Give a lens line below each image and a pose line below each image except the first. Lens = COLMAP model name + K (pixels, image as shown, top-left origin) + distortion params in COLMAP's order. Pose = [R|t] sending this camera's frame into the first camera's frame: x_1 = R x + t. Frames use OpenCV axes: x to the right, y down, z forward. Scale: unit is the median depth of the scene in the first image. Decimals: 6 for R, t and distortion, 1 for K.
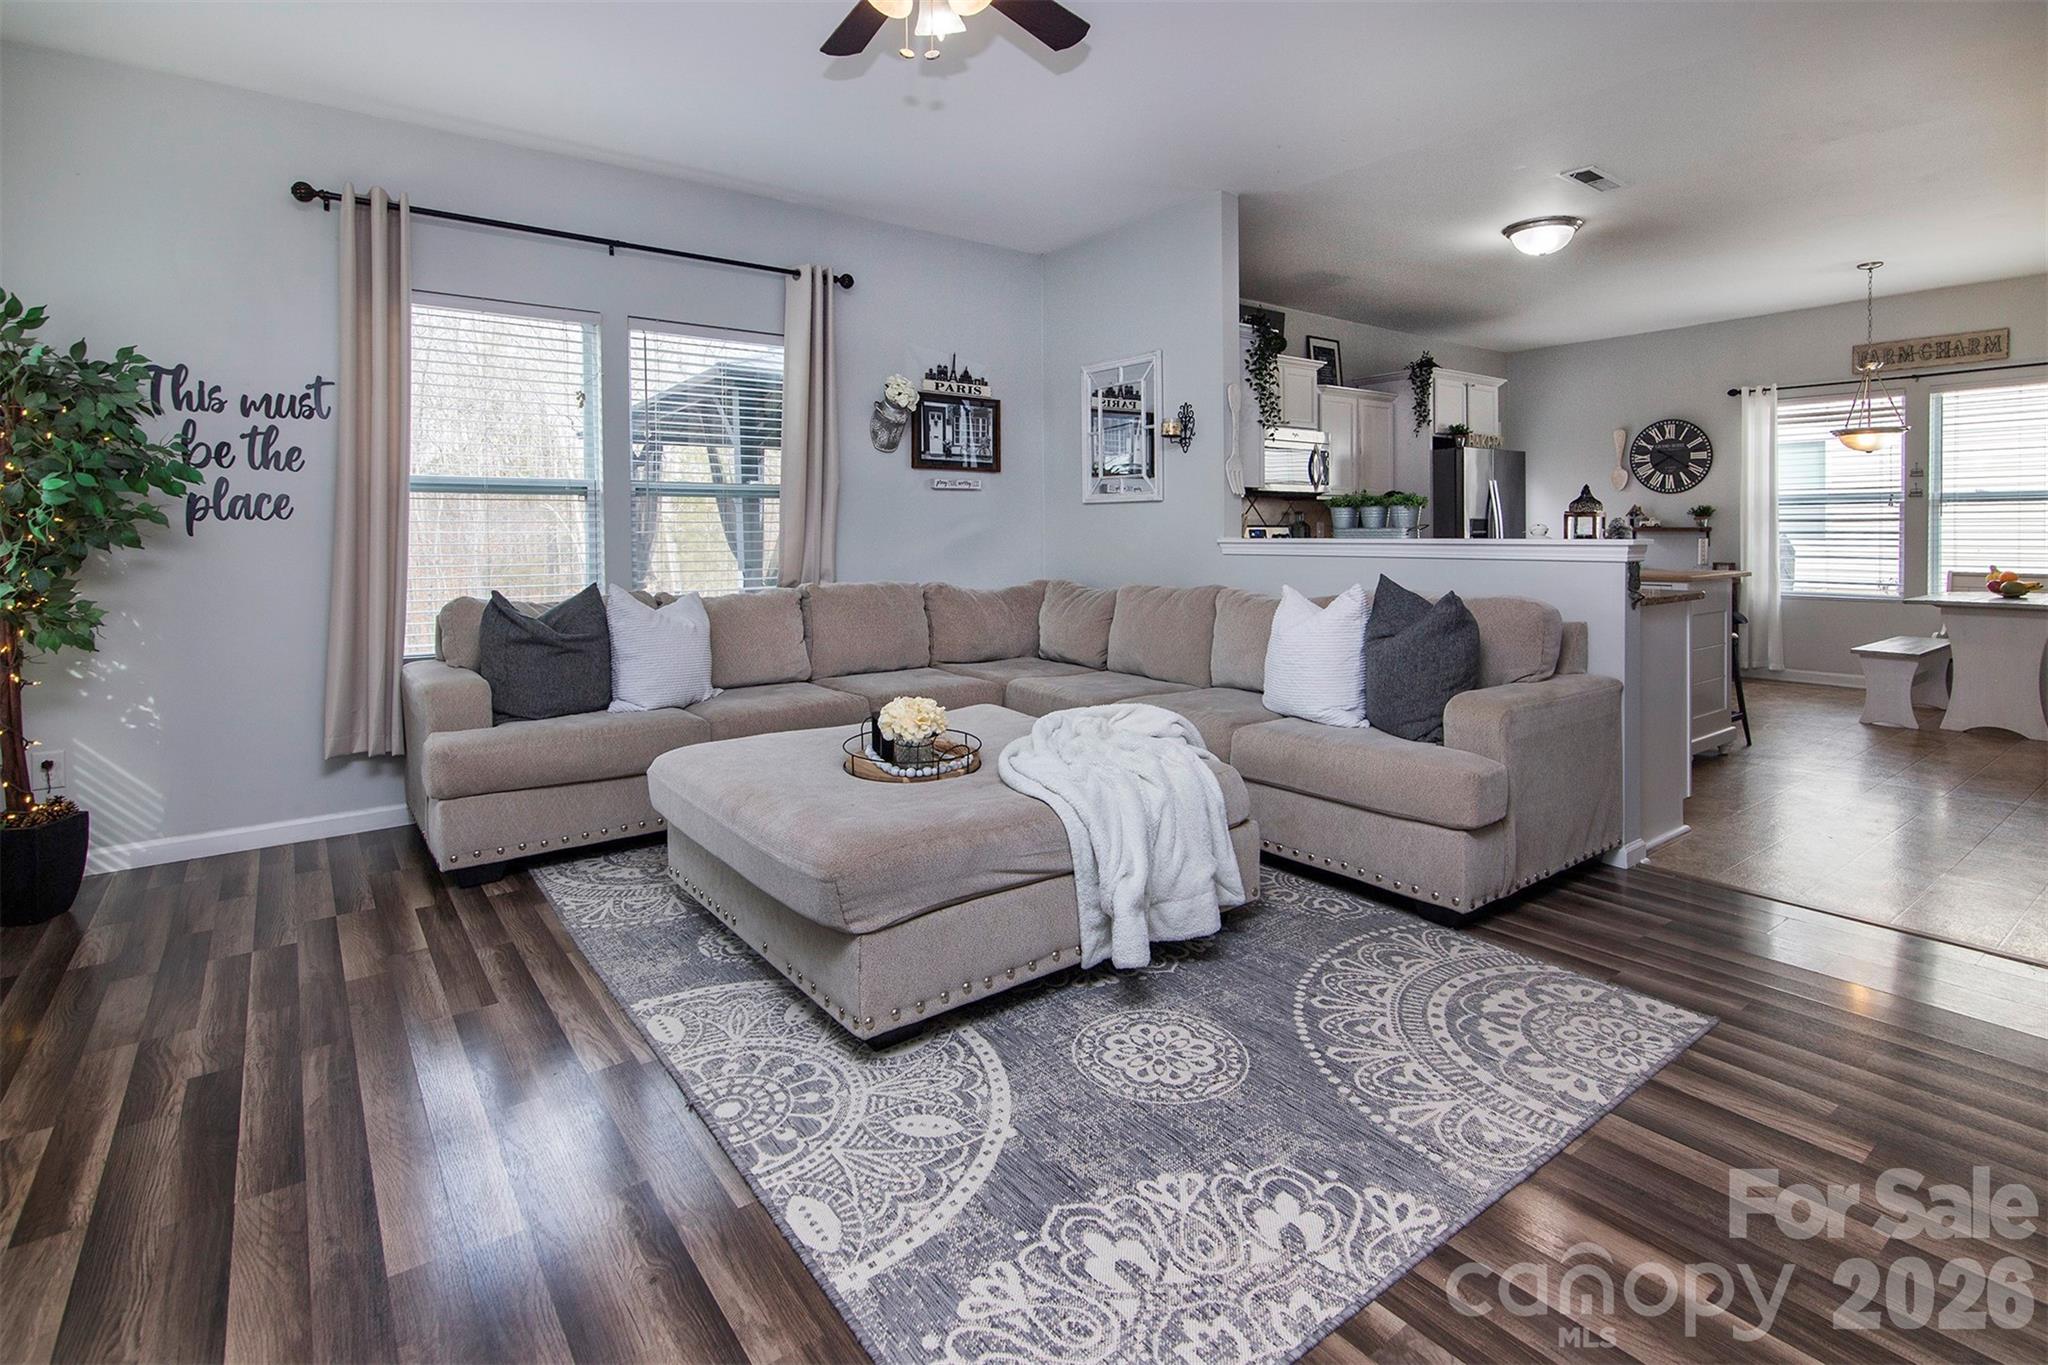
lens RADIAL K [[1012.7, 0, 1028.4], [0, 1012.7, 547.7], [0, 0, 1]] dist [0.001544, 0.000051]
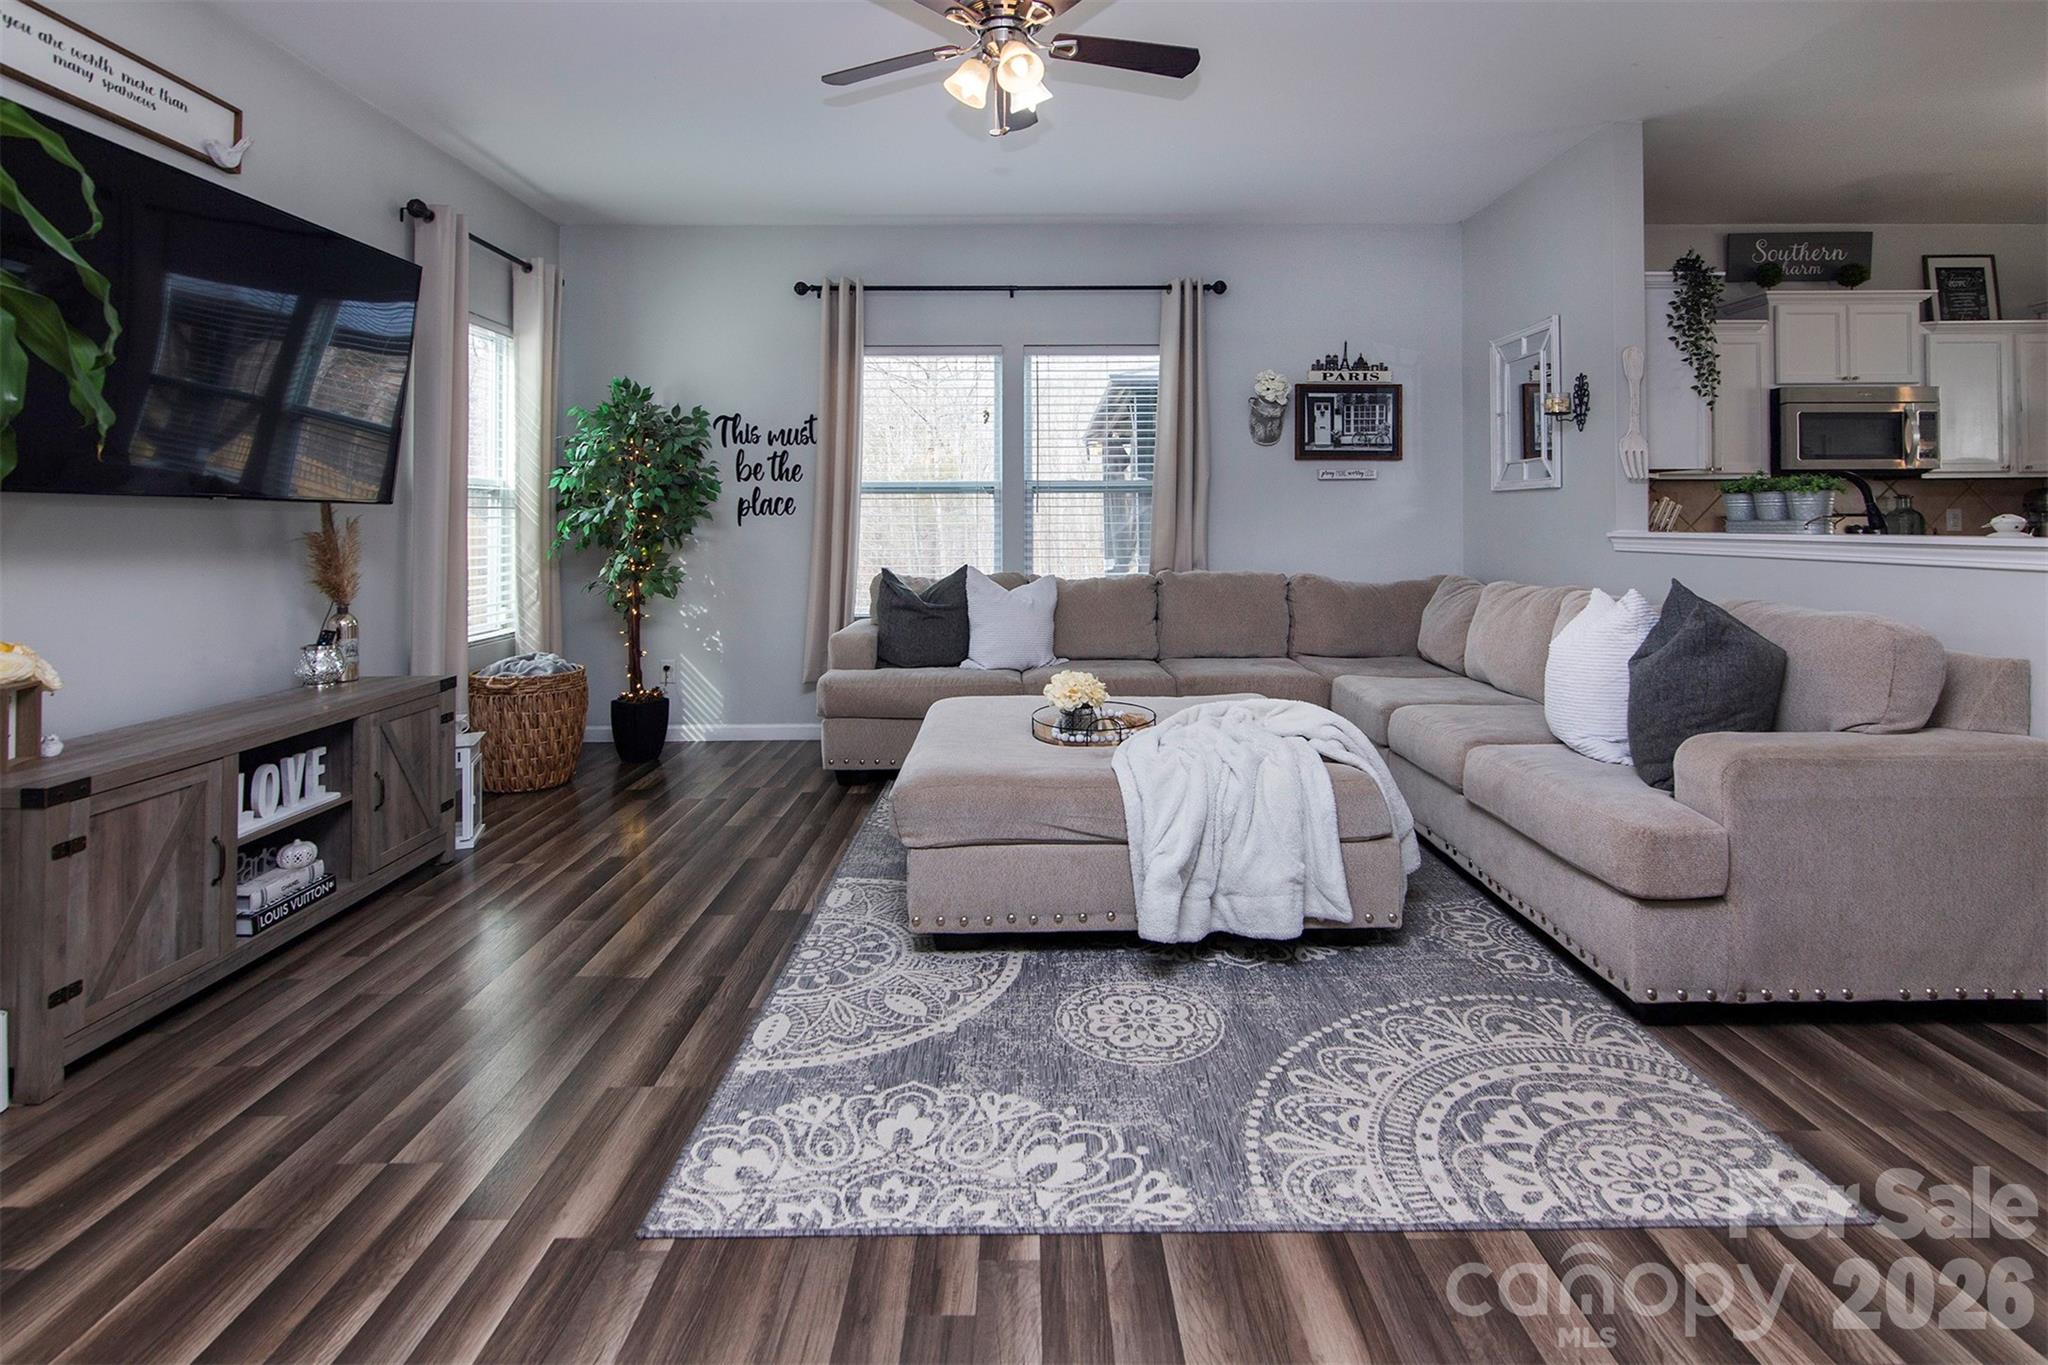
lens RADIAL K [[1017.5, 0, 1015.3], [0, 1017.5, 503.4], [0, 0, 1]] dist [0.000617, -0.000131]
pose [[0.796378, -0.010105, -0.604715, 0.549411], [-0.009158, 0.999544, -0.028763, -0.007078], [0.604730, 0.028444, 0.795922, 0.050030]]
